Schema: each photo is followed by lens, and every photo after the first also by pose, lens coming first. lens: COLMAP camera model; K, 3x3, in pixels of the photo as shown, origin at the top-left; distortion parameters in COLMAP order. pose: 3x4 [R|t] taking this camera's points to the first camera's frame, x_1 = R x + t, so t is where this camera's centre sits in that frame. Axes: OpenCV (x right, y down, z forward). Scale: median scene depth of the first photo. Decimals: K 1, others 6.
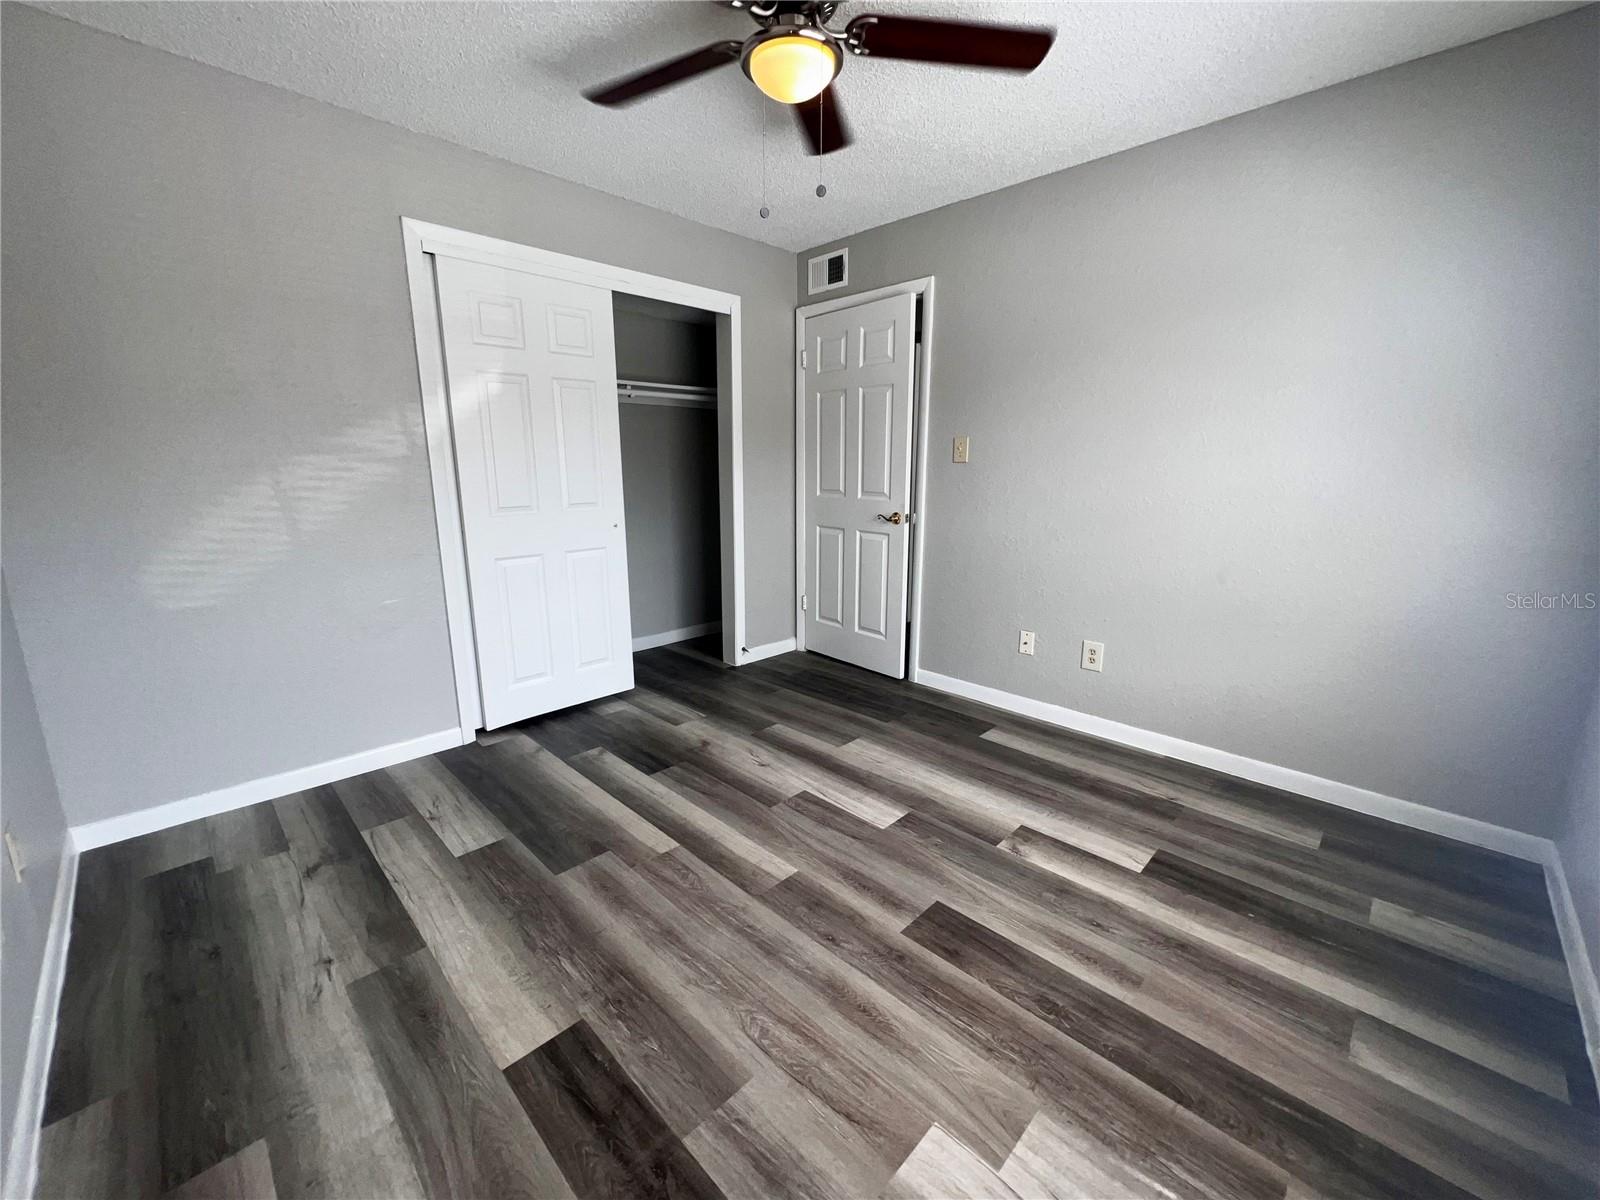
lens RADIAL K [[641.9, 0, 797.3], [0, 641.9, 598.6], [0, 0, 1]] dist [-0.003619, 0.000192]
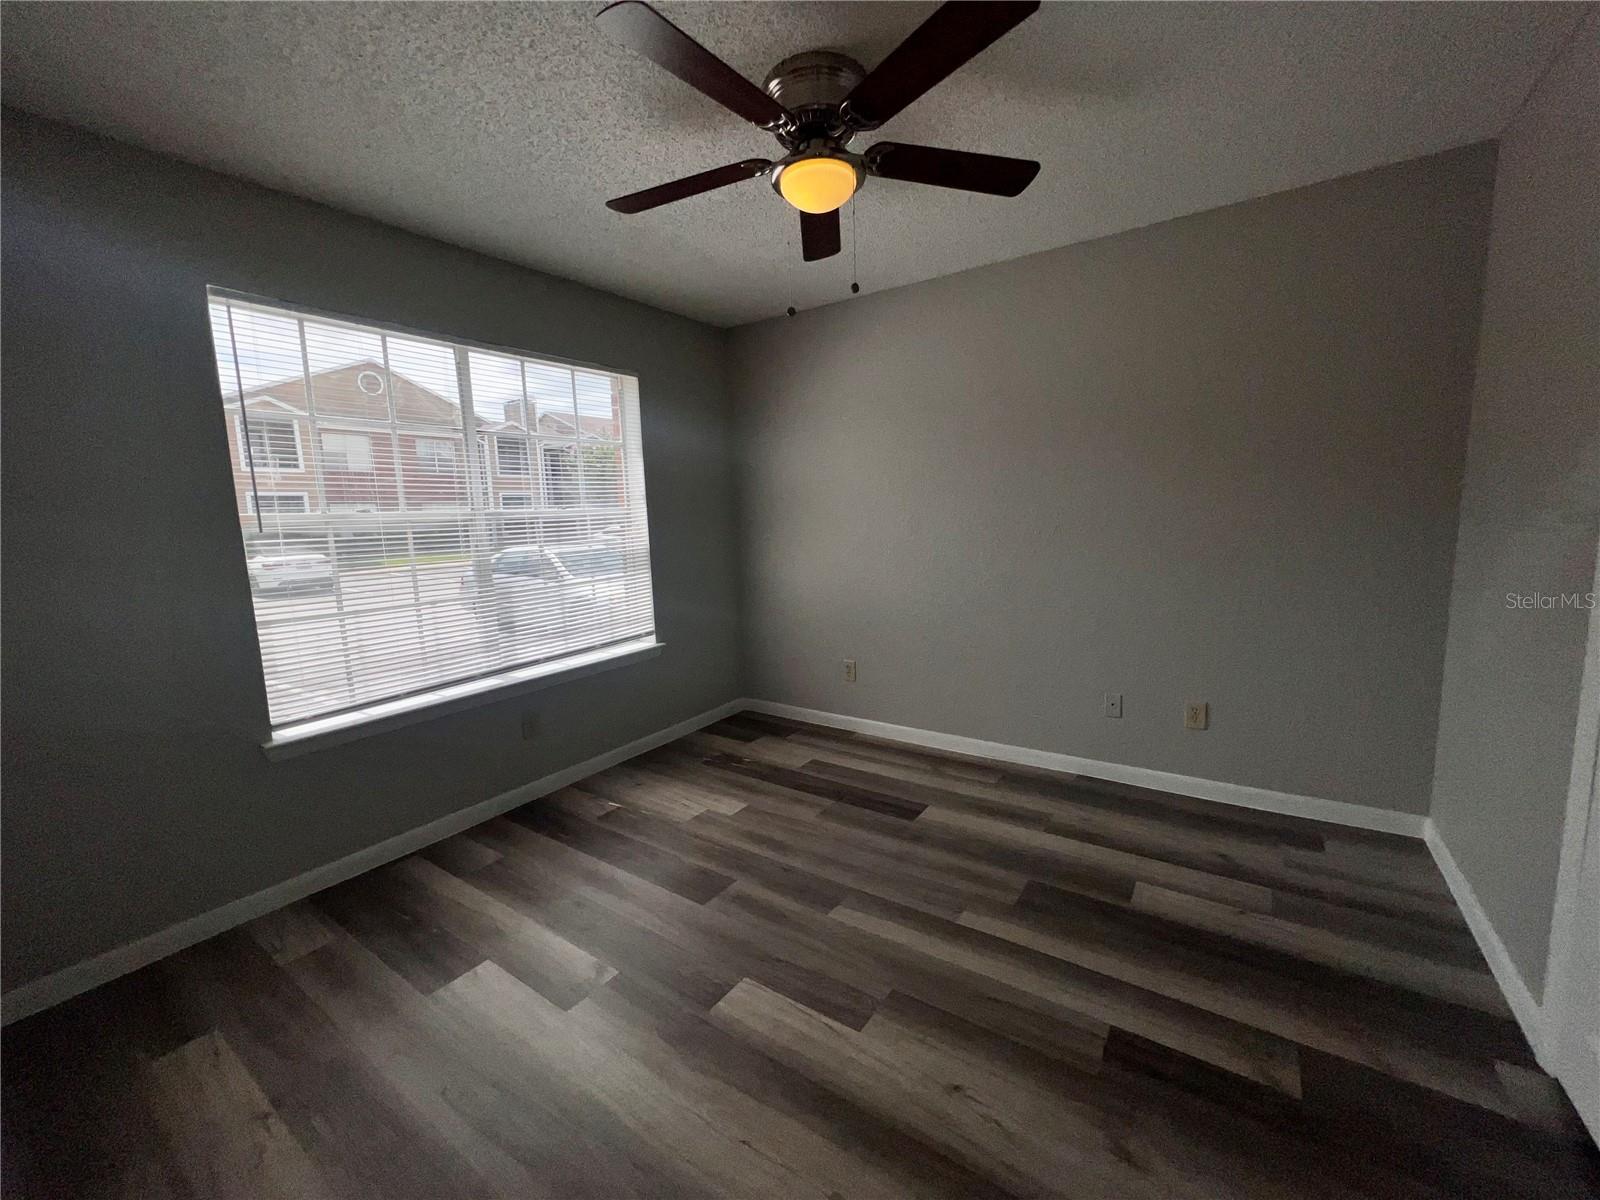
lens RADIAL K [[641.9, 0, 797.3], [0, 641.9, 598.6], [0, 0, 1]] dist [-0.003619, 0.000192]
pose [[-0.985043, 0.054495, -0.163463, 0.192191], [-0.002206, 0.944603, 0.328207, -0.412245], [0.172293, 0.323659, -0.930355, 1.782637]]
